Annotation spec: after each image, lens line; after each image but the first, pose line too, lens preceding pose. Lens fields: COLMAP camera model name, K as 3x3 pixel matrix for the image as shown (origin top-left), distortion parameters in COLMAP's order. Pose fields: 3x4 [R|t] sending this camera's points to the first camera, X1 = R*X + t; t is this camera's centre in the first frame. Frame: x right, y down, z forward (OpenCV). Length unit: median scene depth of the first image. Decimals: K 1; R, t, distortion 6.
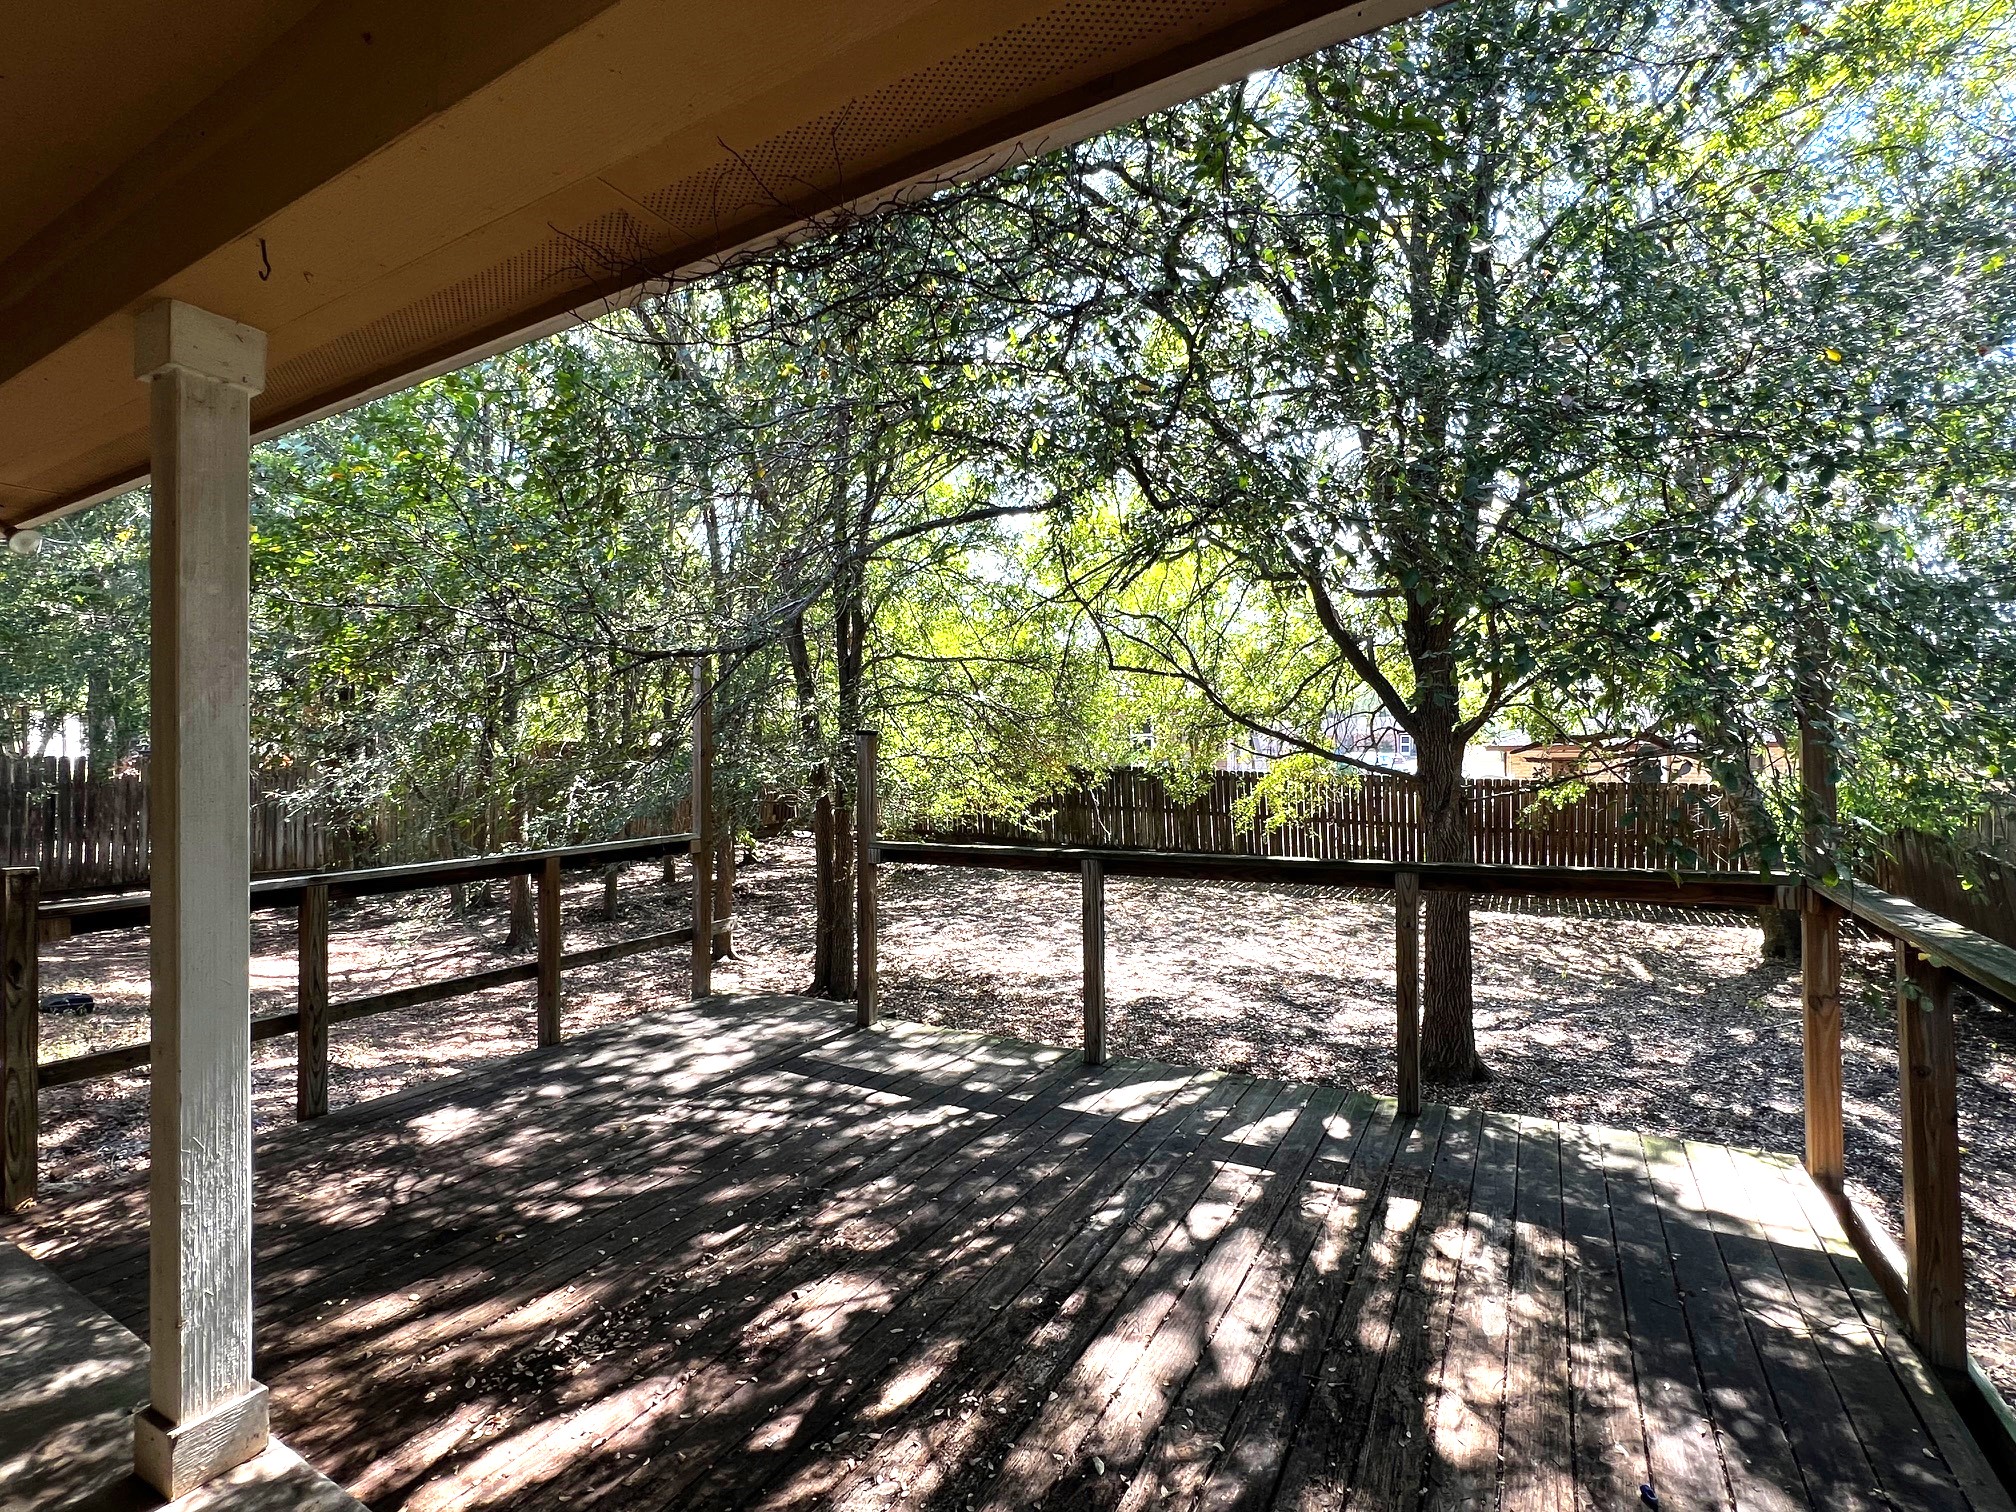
lens RADIAL K [[938.8, 0, 1006.0], [0, 938.8, 762.4], [0, 0, 1]] dist [-0.010819, 0.000767]
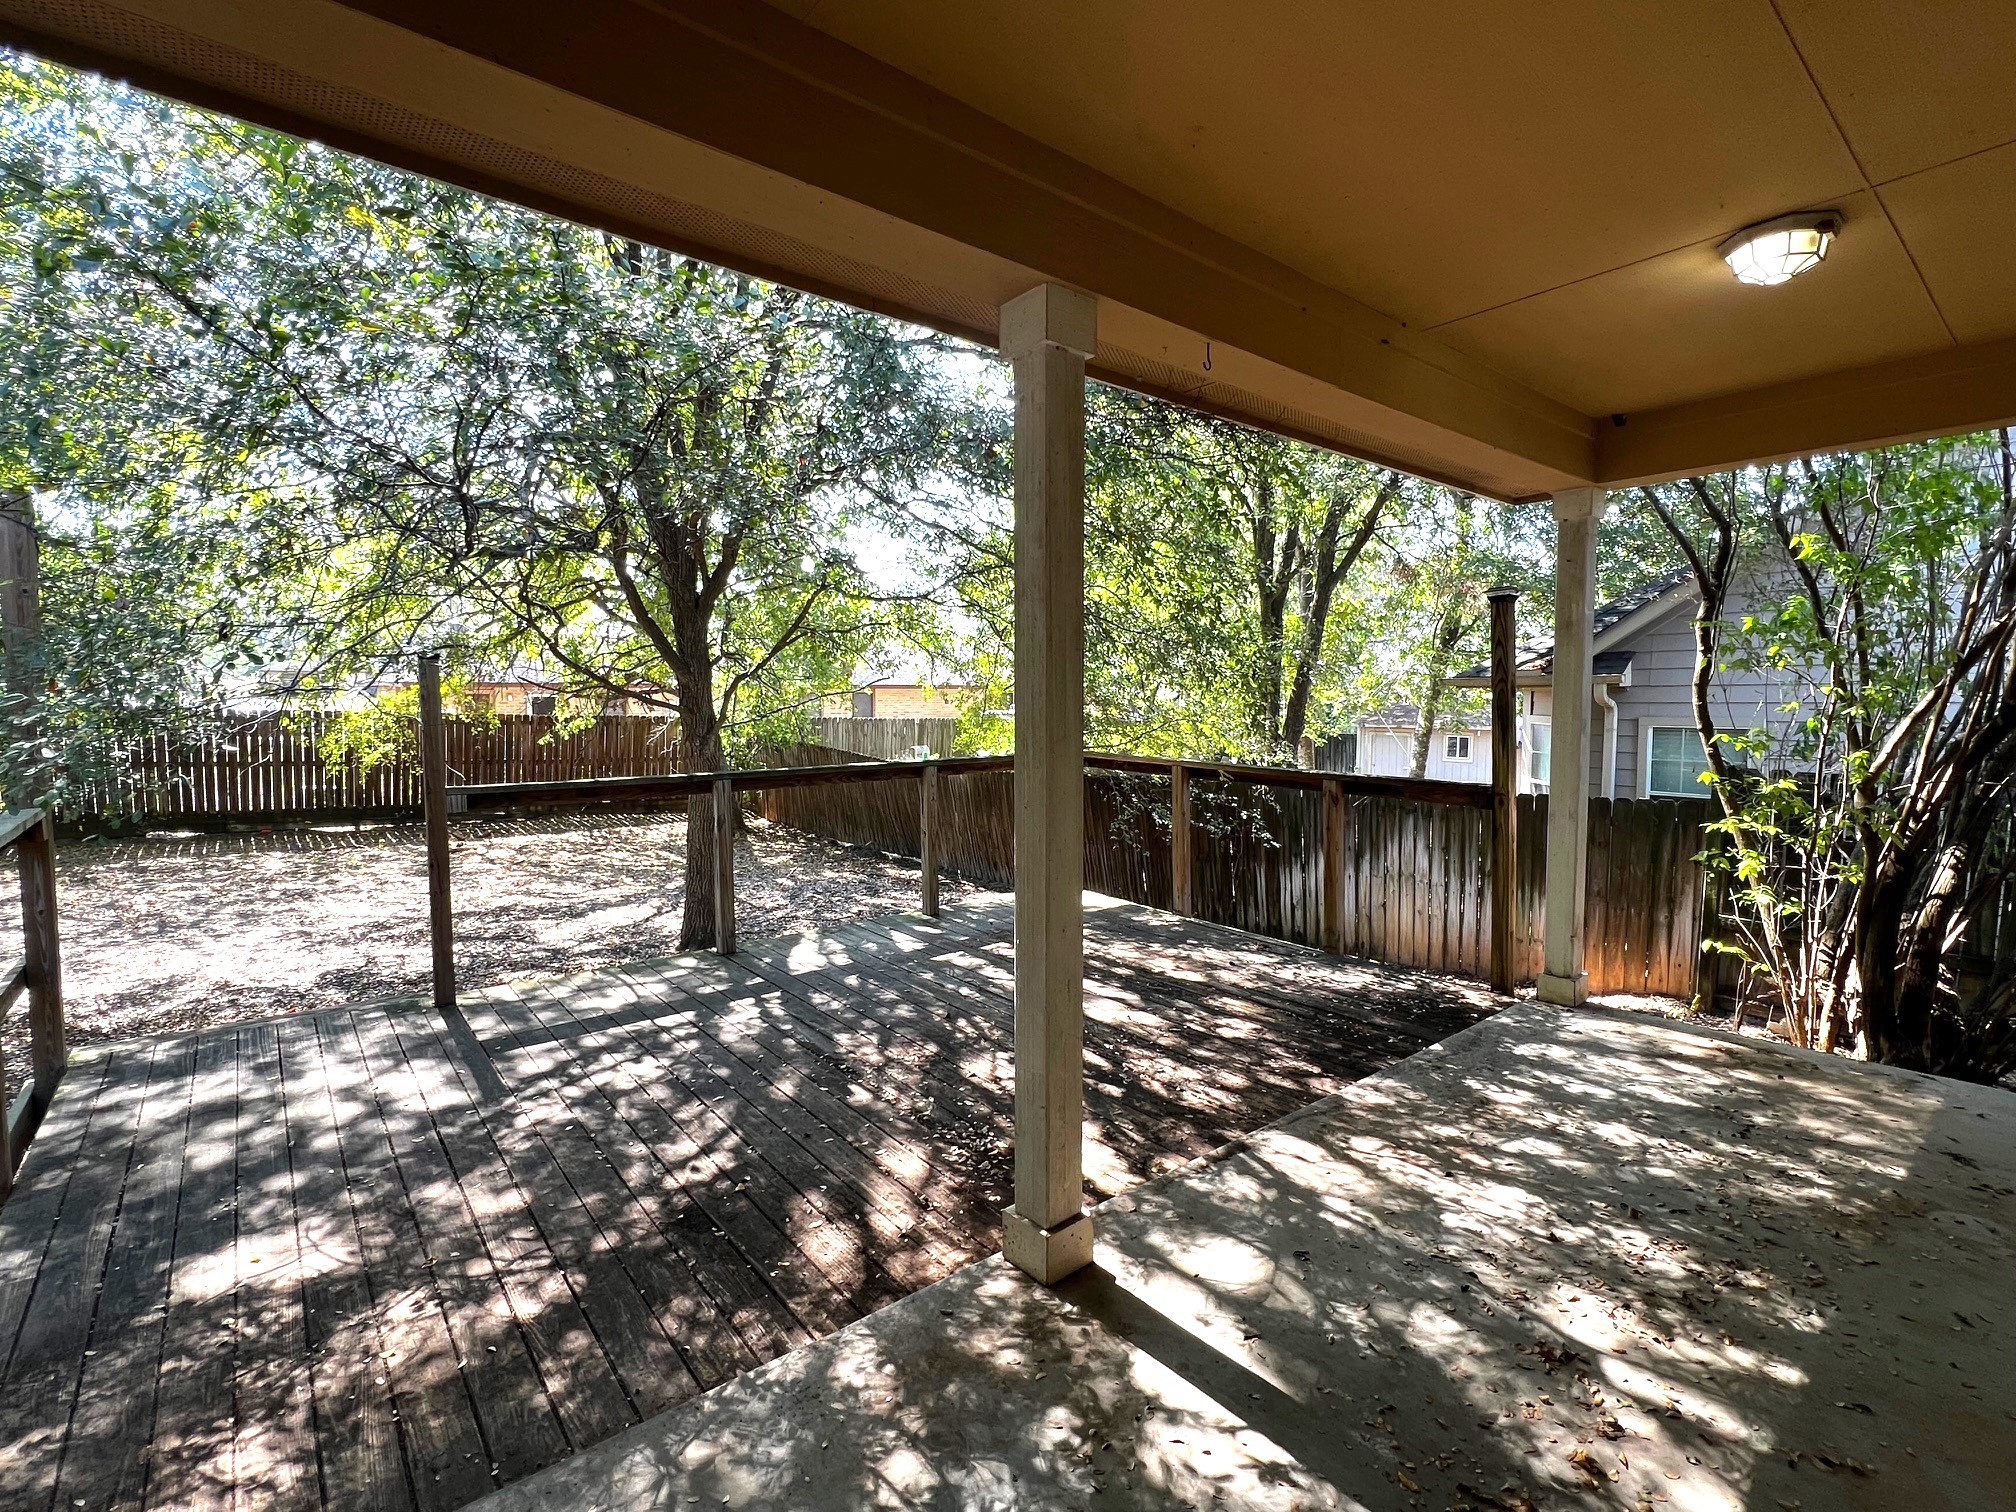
lens RADIAL K [[938.8, 0, 1006.7], [0, 938.8, 746.2], [0, 0, 1]] dist [-0.010819, 0.000767]
pose [[0.357664, -0.047598, 0.932636, -0.995676], [0.001776, 0.998733, 0.050290, 0.007214], [-0.933849, -0.016330, 0.357296, 0.311569]]
